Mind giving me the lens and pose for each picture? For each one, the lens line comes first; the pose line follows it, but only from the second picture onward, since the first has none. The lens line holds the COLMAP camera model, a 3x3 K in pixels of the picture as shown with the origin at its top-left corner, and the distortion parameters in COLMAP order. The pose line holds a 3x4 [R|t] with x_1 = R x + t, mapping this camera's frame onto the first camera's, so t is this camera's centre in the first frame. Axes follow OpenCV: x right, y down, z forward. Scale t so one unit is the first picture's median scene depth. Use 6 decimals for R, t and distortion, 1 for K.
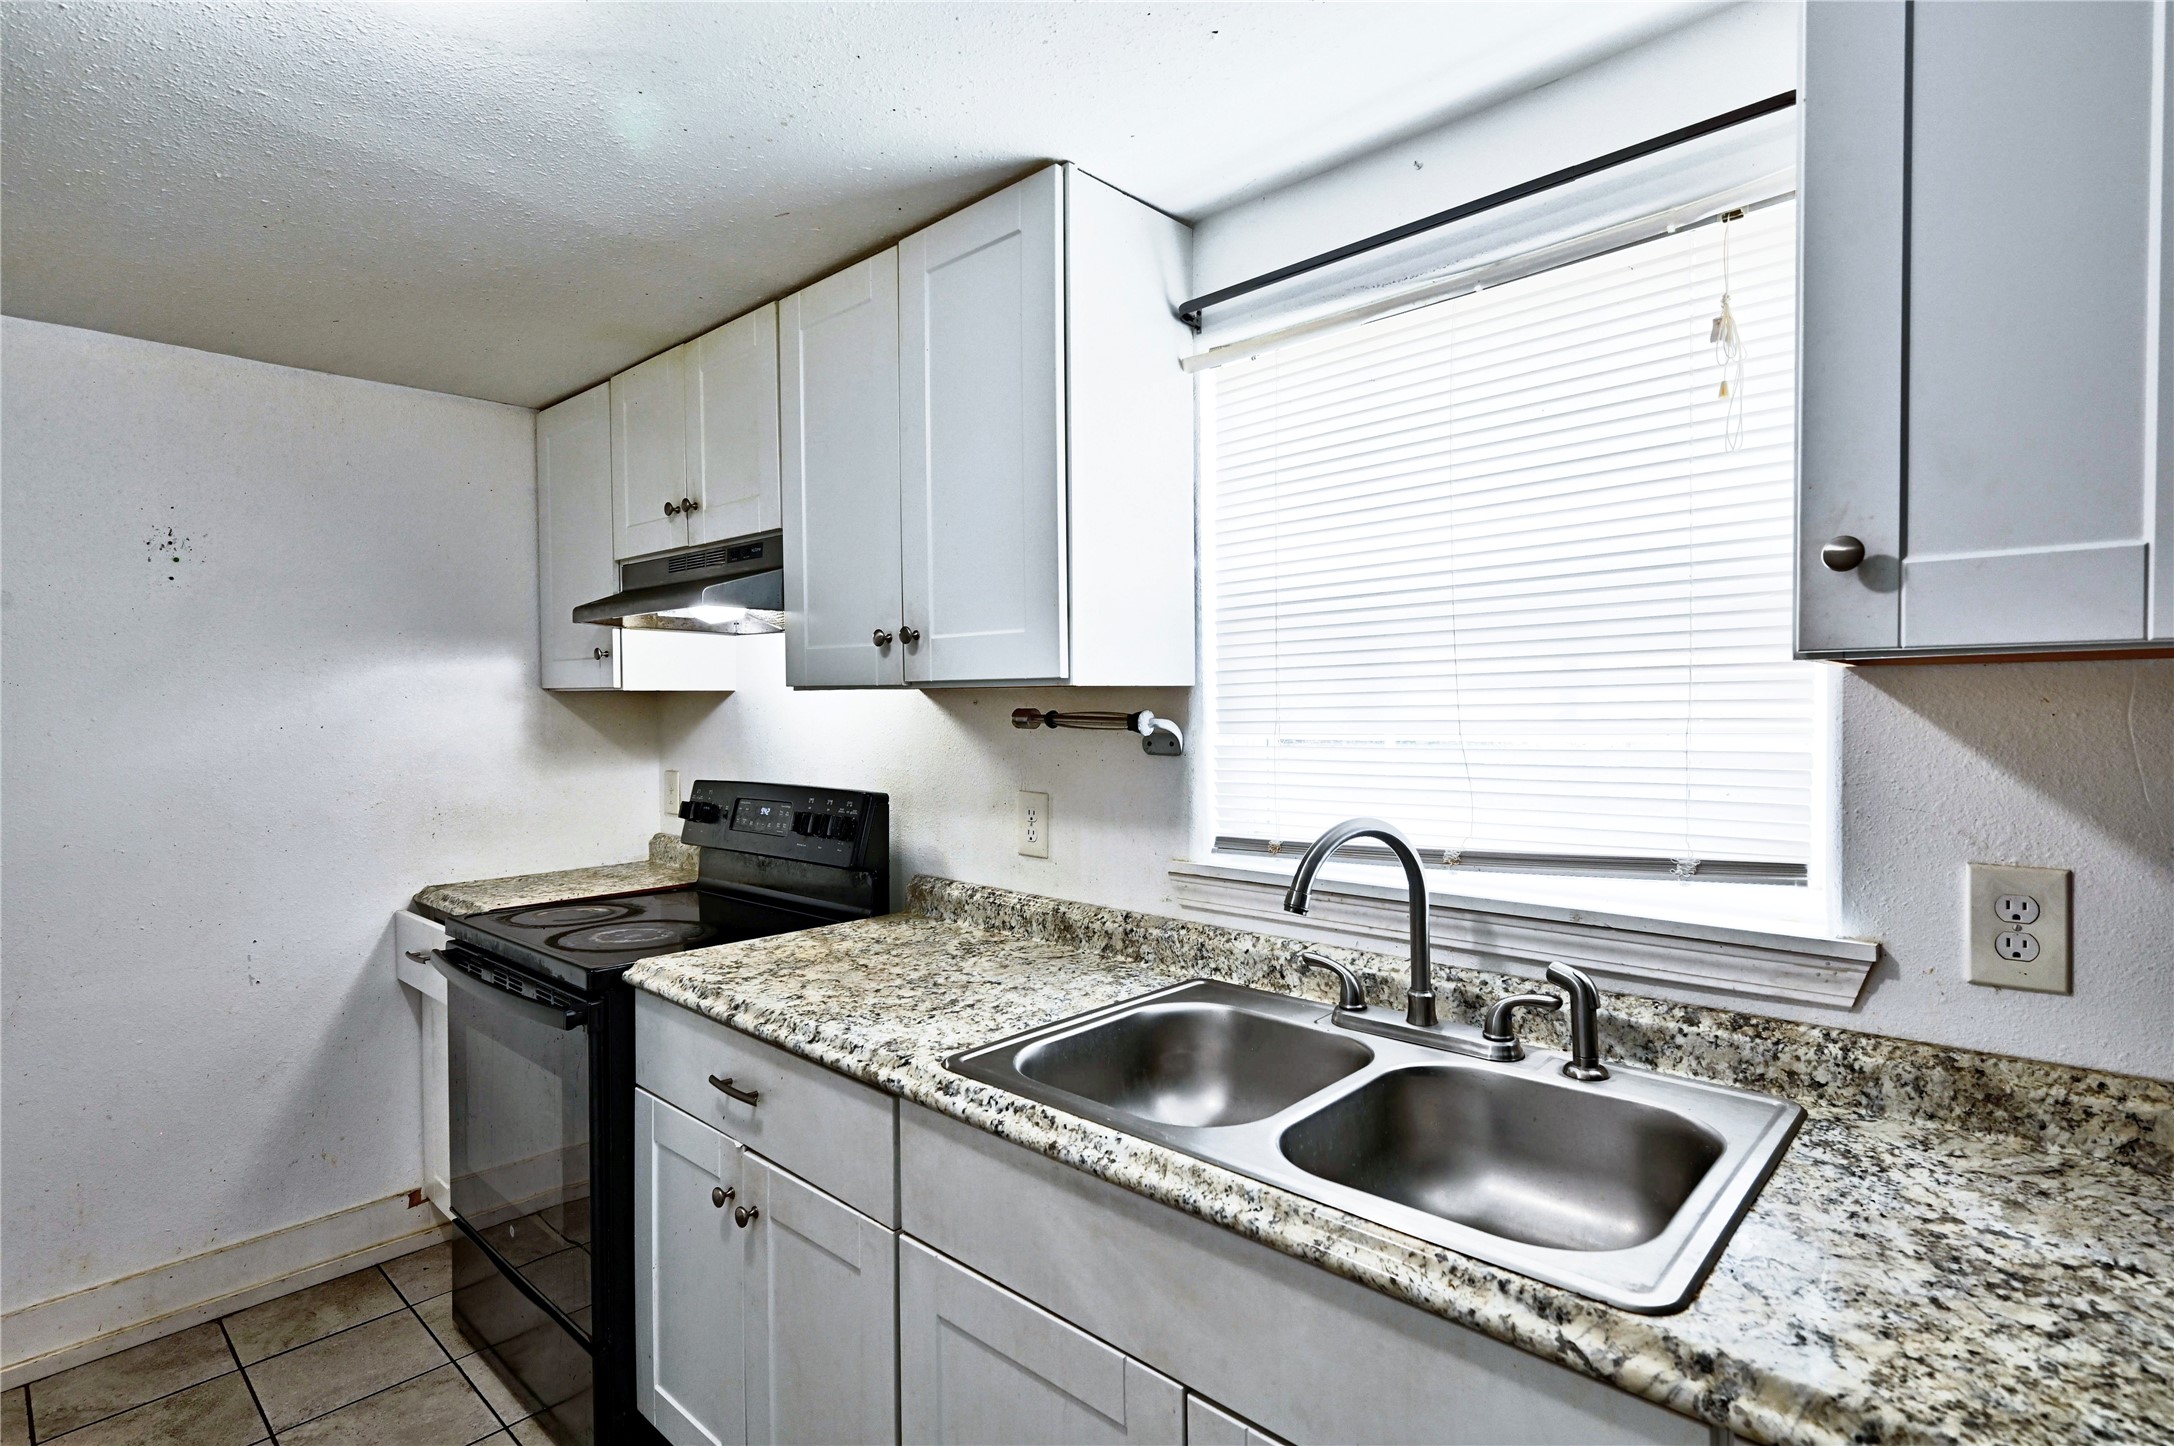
lens RADIAL K [[1059.0, 0, 1090.4], [0, 1059.0, 728.0], [0, 0, 1]] dist [-0.005419, 0.000223]
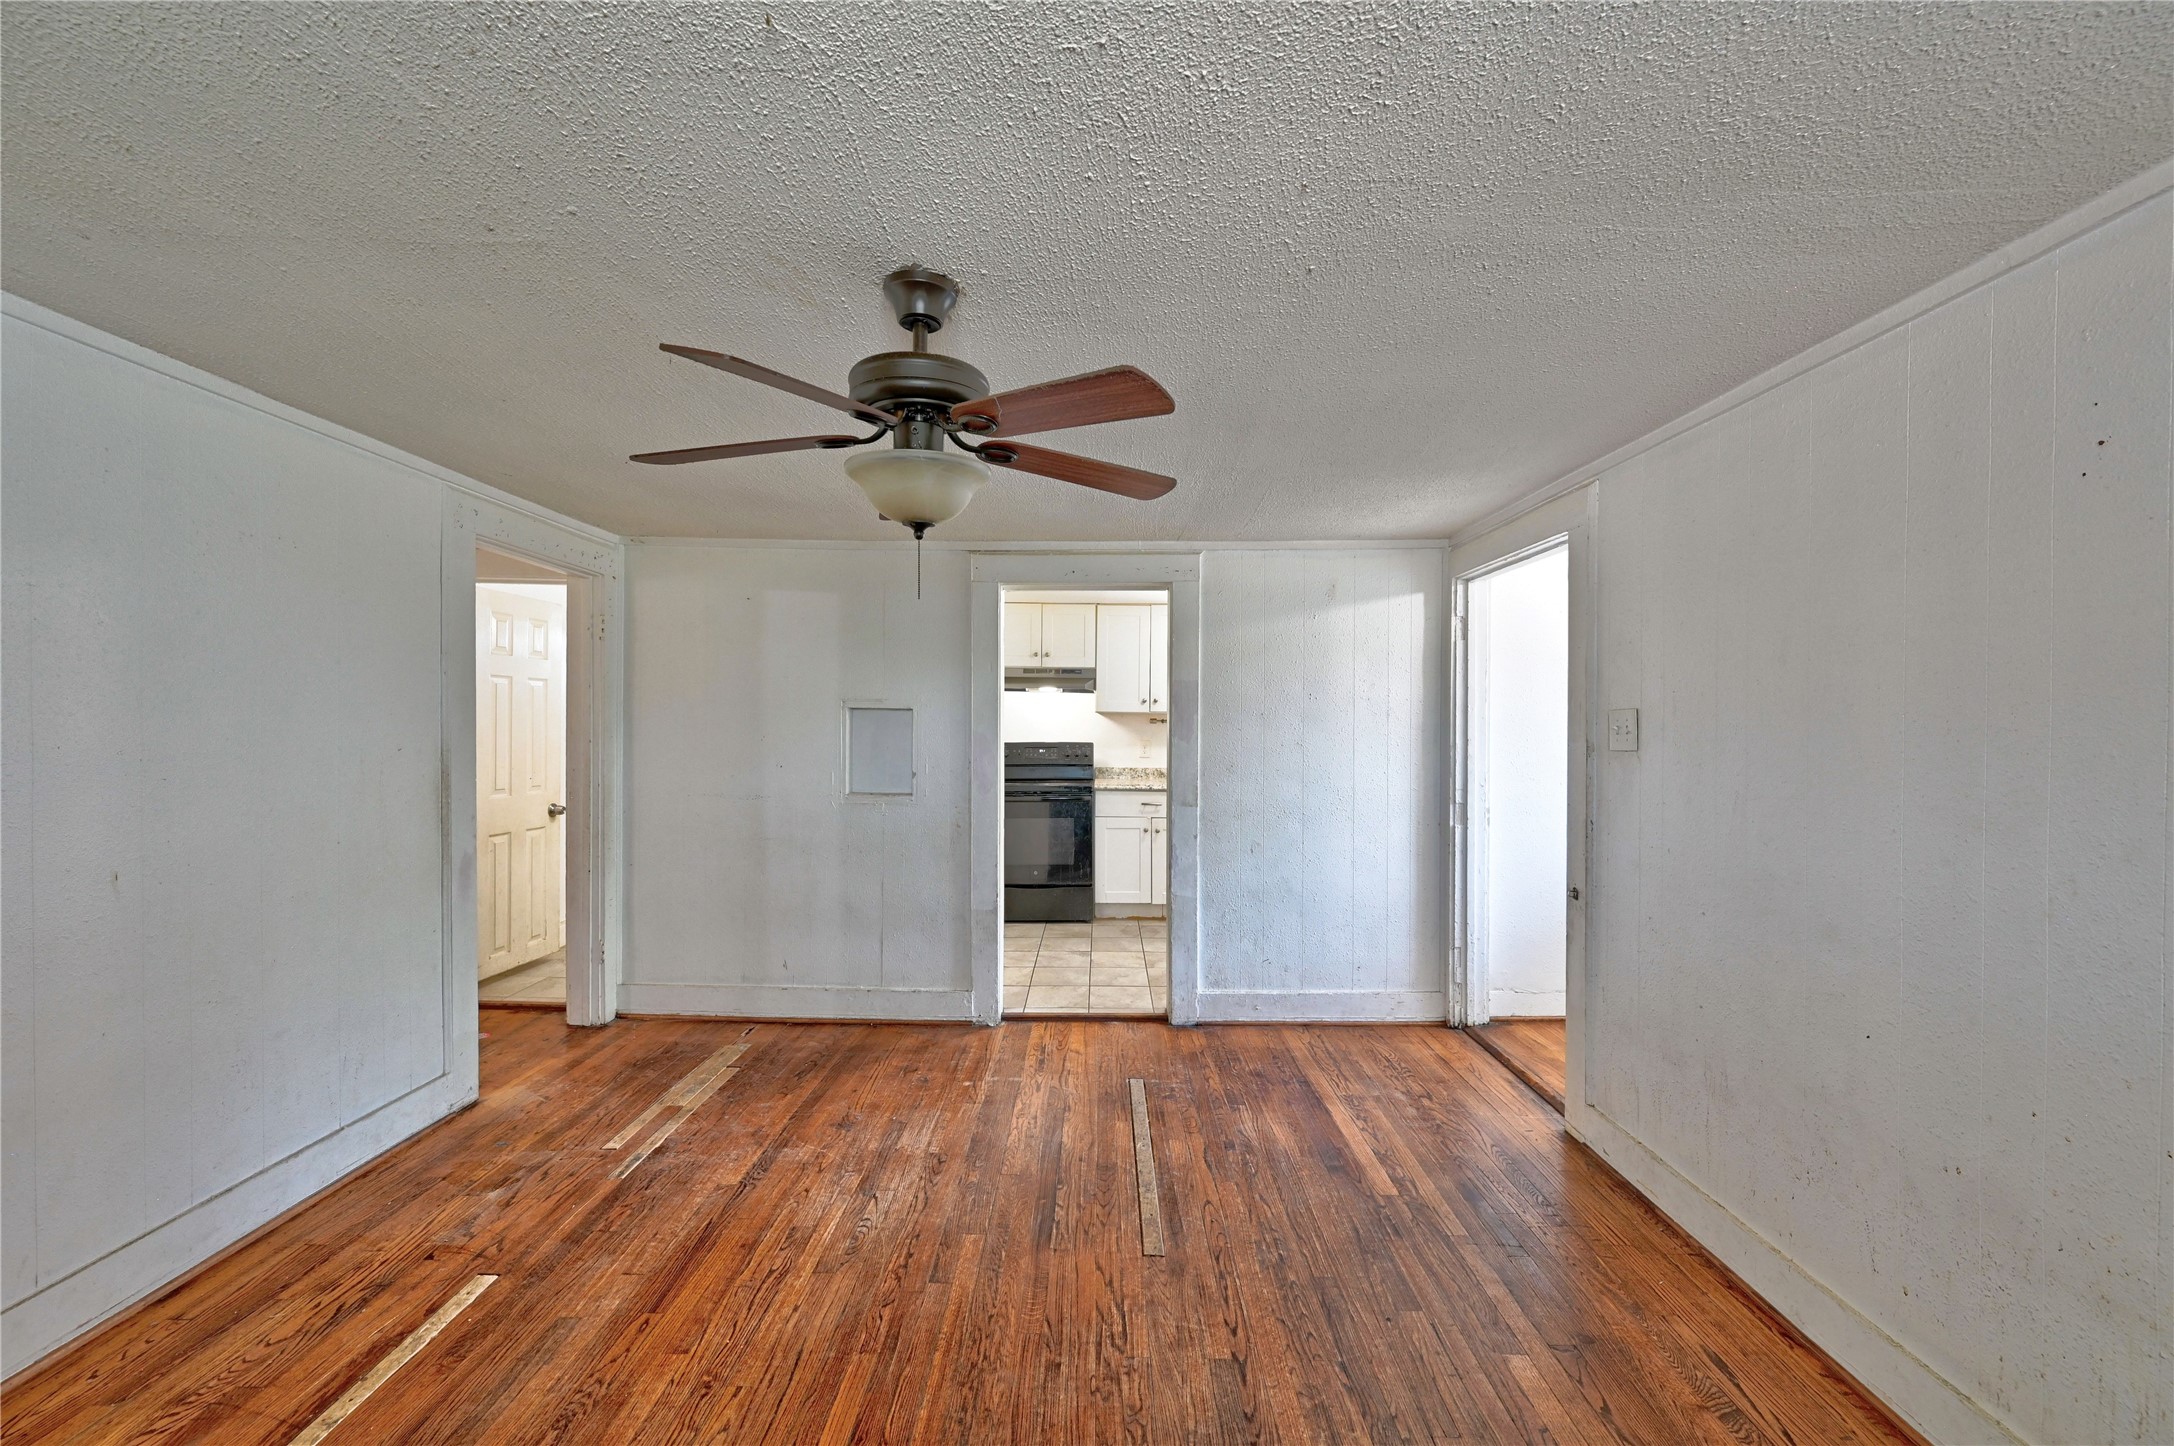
lens RADIAL K [[849.1, 0, 1093.1], [0, 849.1, 733.3], [0, 0, 1]] dist [-0.003558, 0.000744]
pose [[0.743708, -0.001326, 0.668503, -2.183350], [0.008710, 0.999932, -0.007707, 0.055273], [-0.668448, 0.011555, 0.743669, -1.109903]]
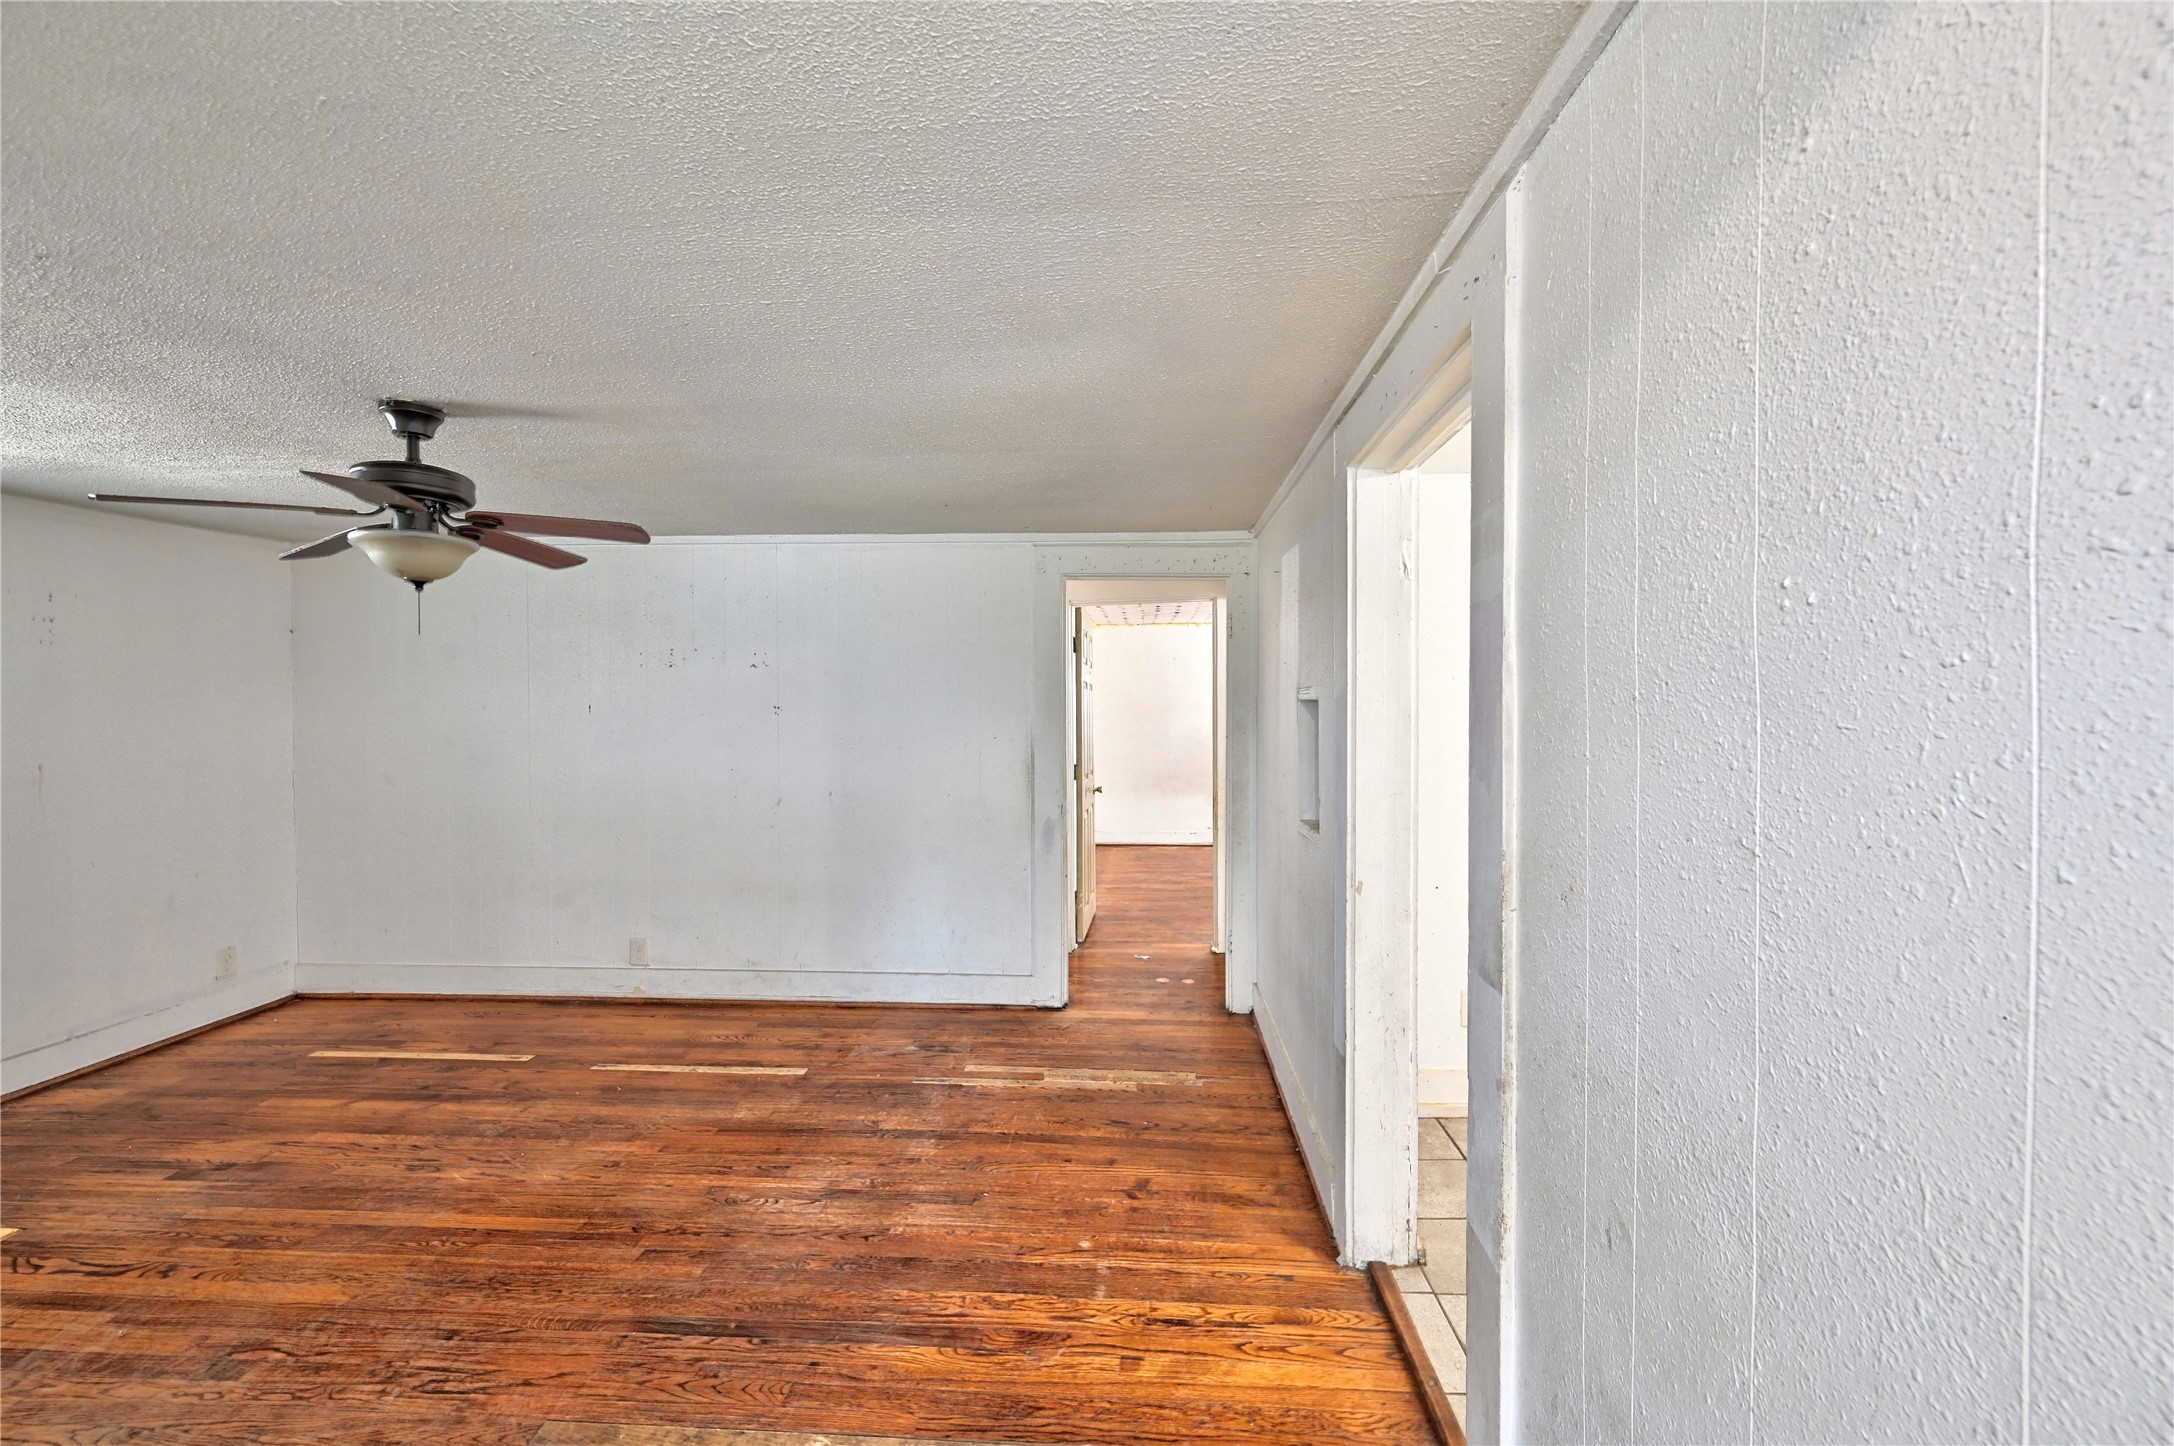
lens RADIAL K [[849.1, 0, 1082.8], [0, 849.1, 726.0], [0, 0, 1]] dist [-0.003558, 0.000744]
pose [[0.628650, 0.016045, -0.777523, -0.535203], [-0.016943, 0.999832, 0.006933, 0.018171], [0.777504, 0.008815, 0.628817, -0.493736]]
